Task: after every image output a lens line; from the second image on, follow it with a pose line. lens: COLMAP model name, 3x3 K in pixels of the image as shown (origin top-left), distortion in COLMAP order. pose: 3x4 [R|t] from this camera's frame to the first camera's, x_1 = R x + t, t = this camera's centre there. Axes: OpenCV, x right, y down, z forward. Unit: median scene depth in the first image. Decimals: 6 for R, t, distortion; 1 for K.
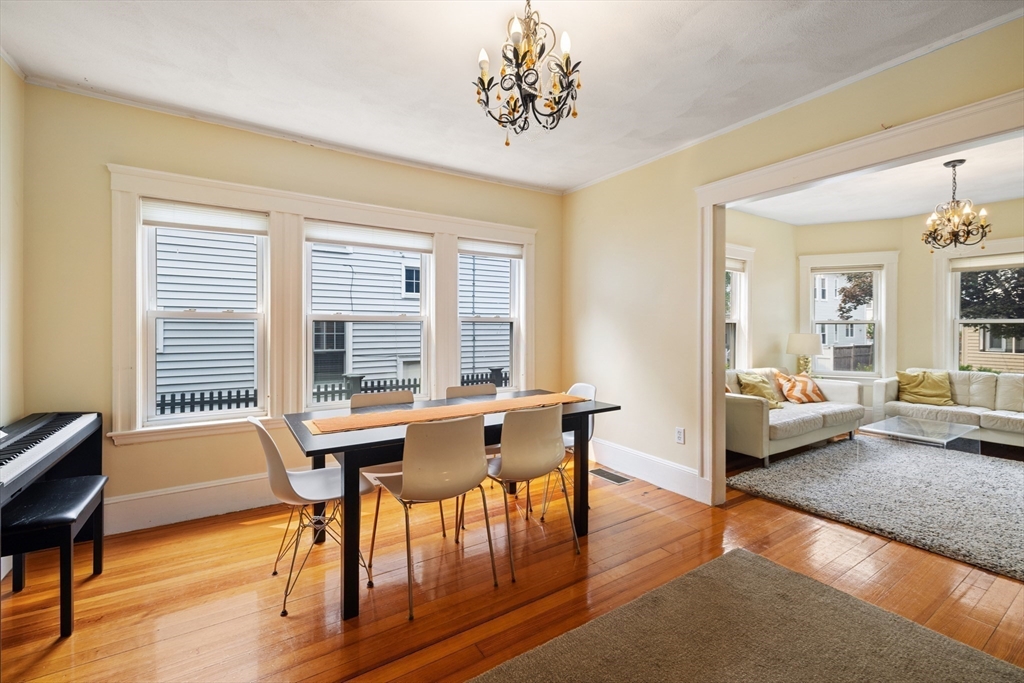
lens RADIAL K [[431.1, 0, 510.2], [0, 431.1, 329.0], [0, 0, 1]] dist [0.000848, 0.000177]
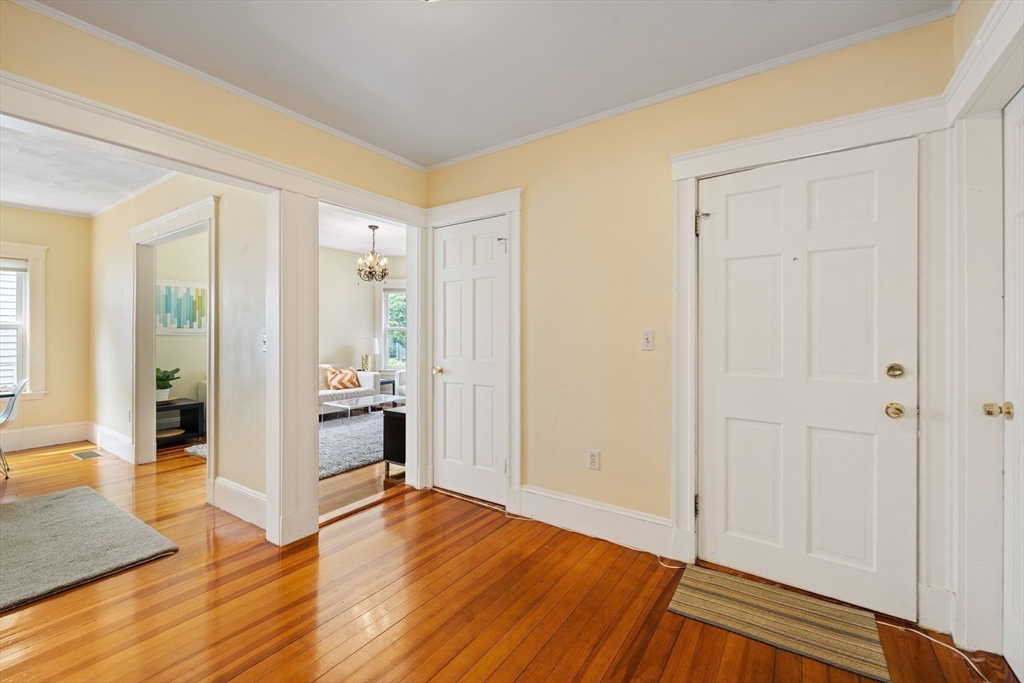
lens RADIAL K [[433.8, 0, 512.7], [0, 433.8, 328.9], [0, 0, 1]] dist [-0.000478, -0.000511]
pose [[0.914975, 0.002911, 0.403500, 0.613206], [0.002359, 0.999918, -0.012565, 0.000756], [-0.403504, 0.012449, 0.914893, -0.447684]]
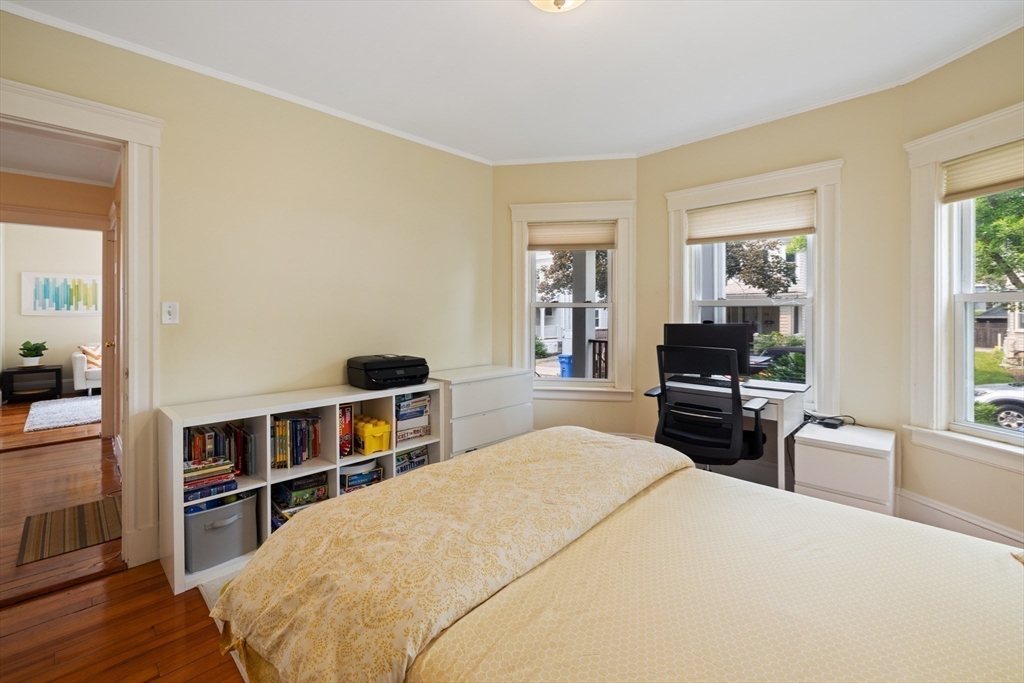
lens RADIAL K [[437.0, 0, 509.0], [0, 437.0, 312.7], [0, 0, 1]] dist [-0.000985, -0.000262]
pose [[0.972204, -0.000577, 0.234133, 1.361501], [0.001568, 0.999991, -0.004043, -0.000760], [-0.234129, 0.004298, 0.972196, -0.820997]]
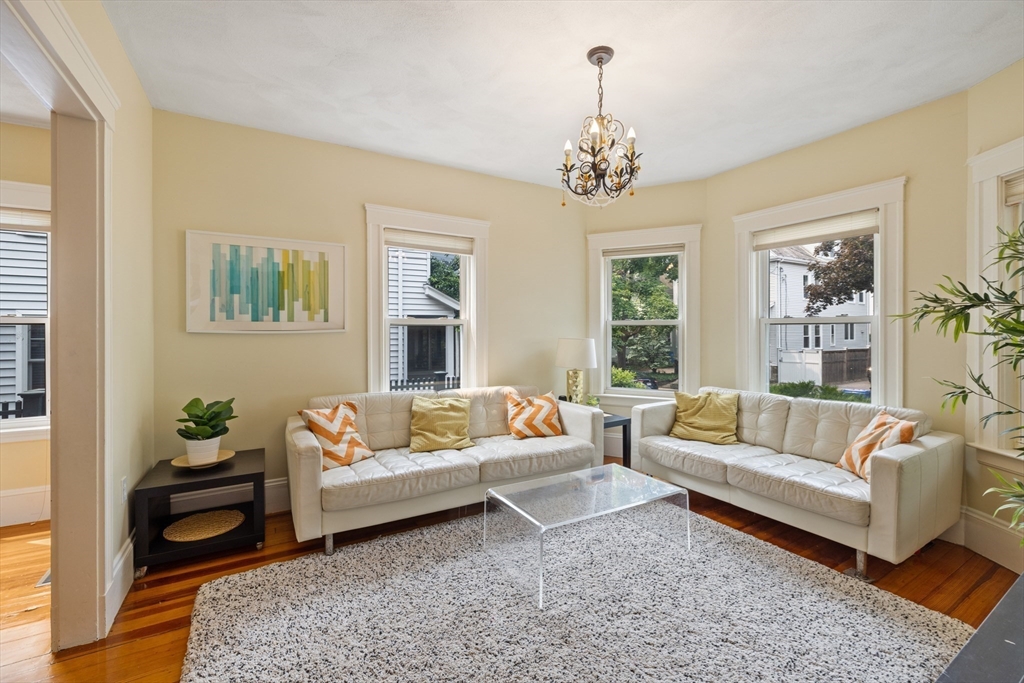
lens RADIAL K [[435.0, 0, 508.3], [0, 435.0, 332.9], [0, 0, 1]] dist [-0.001022, -0.000077]
pose [[0.999252, -0.002669, -0.038577, 0.660242], [0.002730, 0.999995, 0.001524, -0.000638], [0.038572, -0.001629, 0.999254, 0.281032]]
